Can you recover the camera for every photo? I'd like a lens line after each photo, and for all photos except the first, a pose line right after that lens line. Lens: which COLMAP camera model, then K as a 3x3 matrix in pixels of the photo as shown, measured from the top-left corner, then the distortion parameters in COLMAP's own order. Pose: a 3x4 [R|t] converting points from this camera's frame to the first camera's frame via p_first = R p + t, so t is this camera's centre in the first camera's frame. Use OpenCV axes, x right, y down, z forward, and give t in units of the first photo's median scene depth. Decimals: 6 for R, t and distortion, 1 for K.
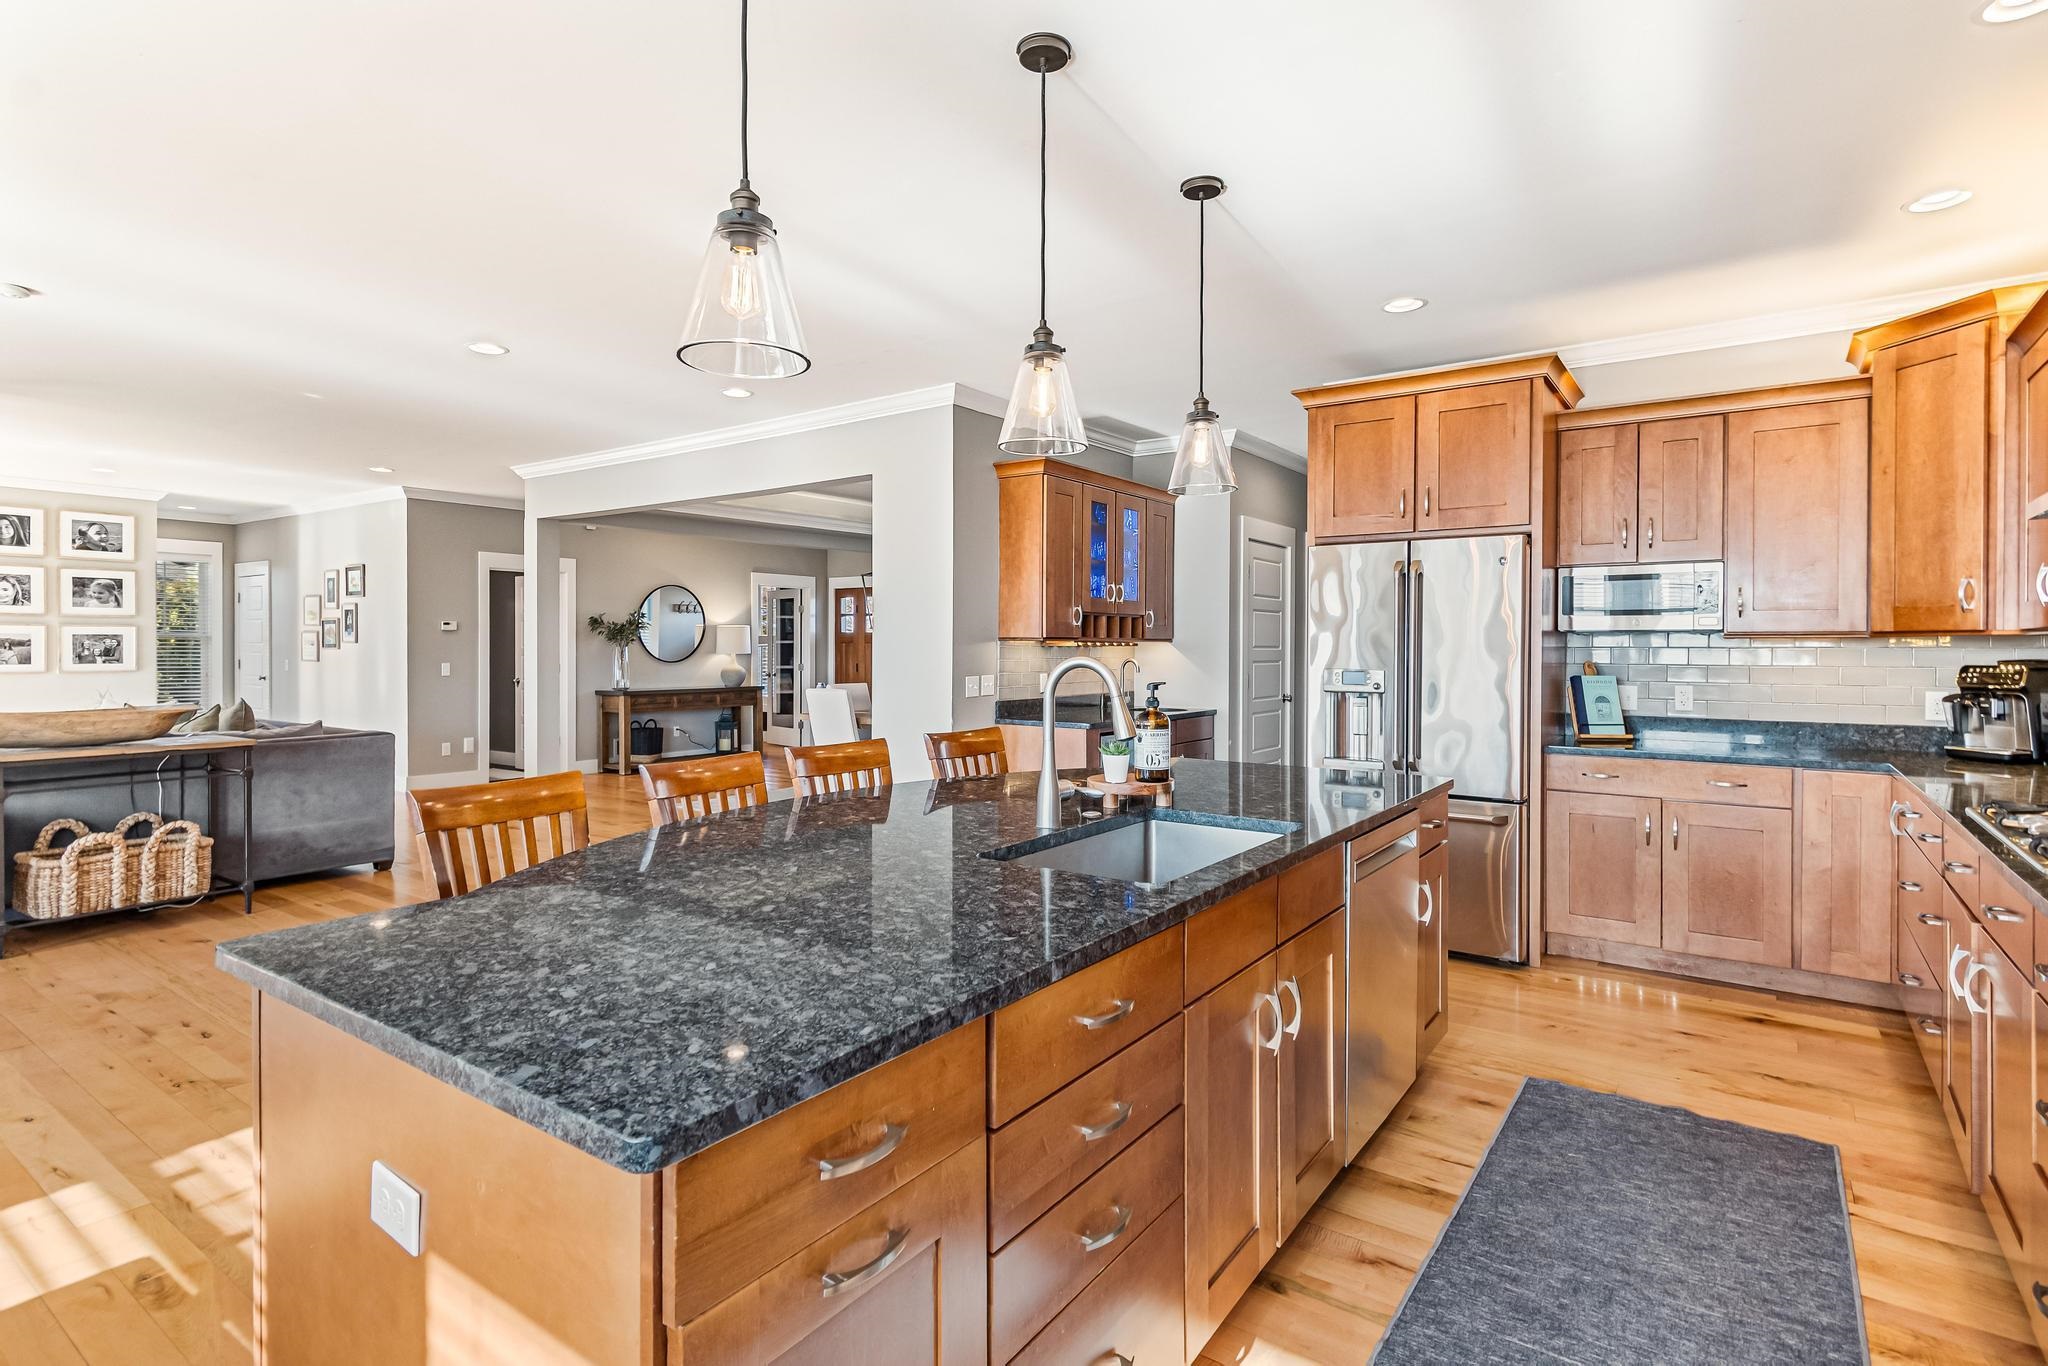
lens RADIAL K [[990.7, 0, 1001.6], [0, 990.7, 653.4], [0, 0, 1]] dist [-0.003345, -0.000182]
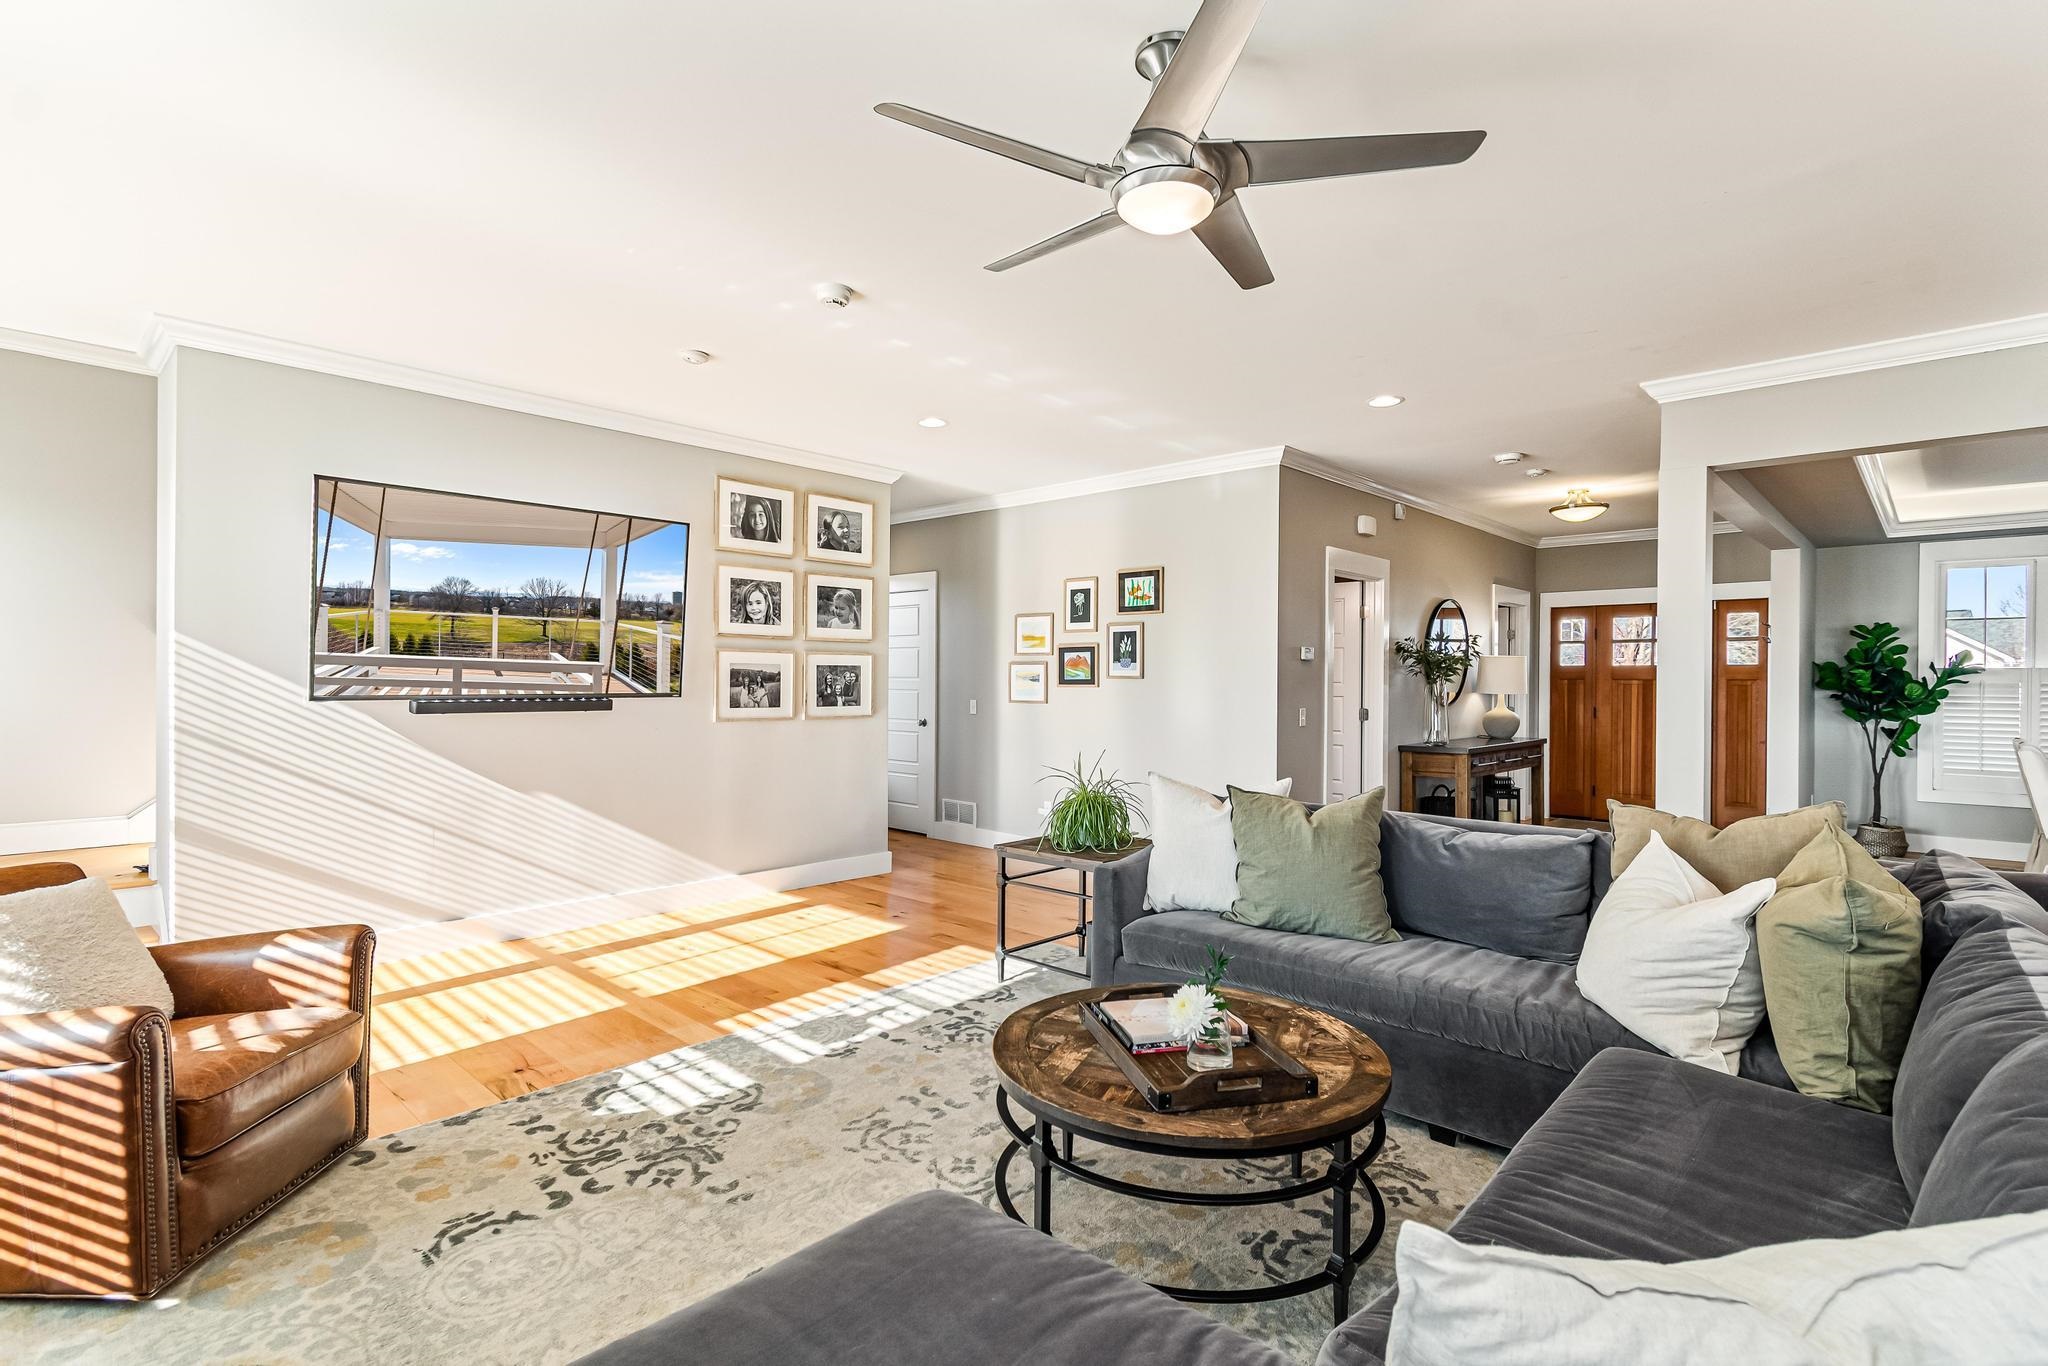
lens RADIAL K [[915.6, 0, 987.8], [0, 915.6, 684.2], [0, 0, 1]] dist [0.006501, -0.001825]
pose [[0.989087, 0.003178, -0.147301, -0.625741], [-0.003757, 0.999986, -0.003657, -0.003074], [0.147287, 0.004171, 0.989085, 0.309131]]
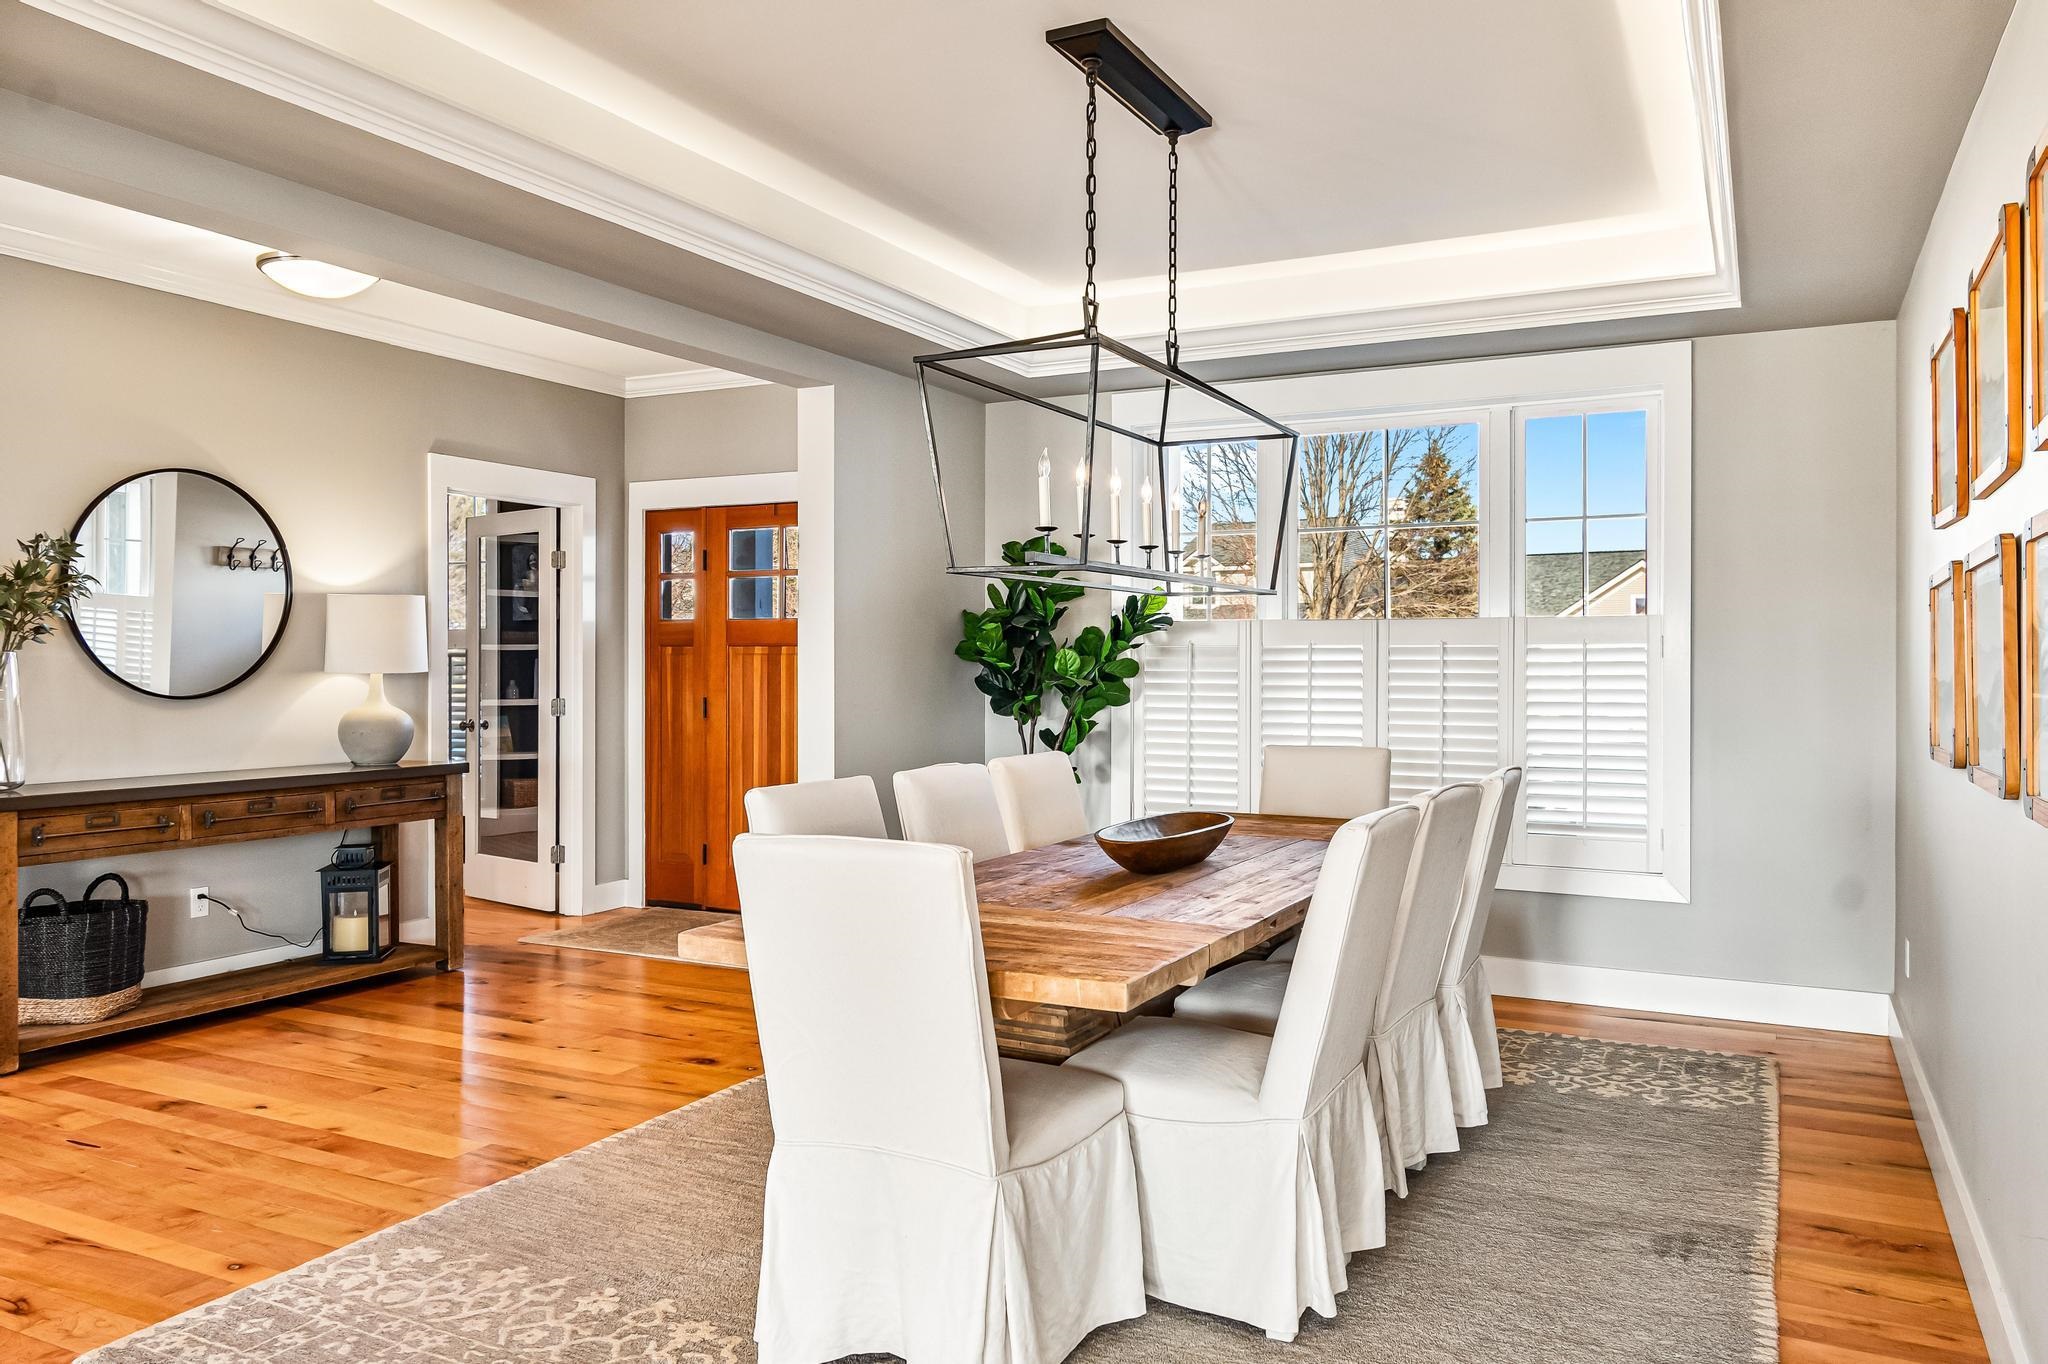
lens RADIAL K [[1440.5, 0, 1012.9], [0, 1440.5, 668.9], [0, 0, 1]] dist [0.002698, 0.003298]
pose [[0.989635, -0.003245, 0.143572, -0.134361], [0.003830, 0.999985, -0.003800, 0.001754], [-0.143557, 0.004310, 0.989633, 0.515472]]
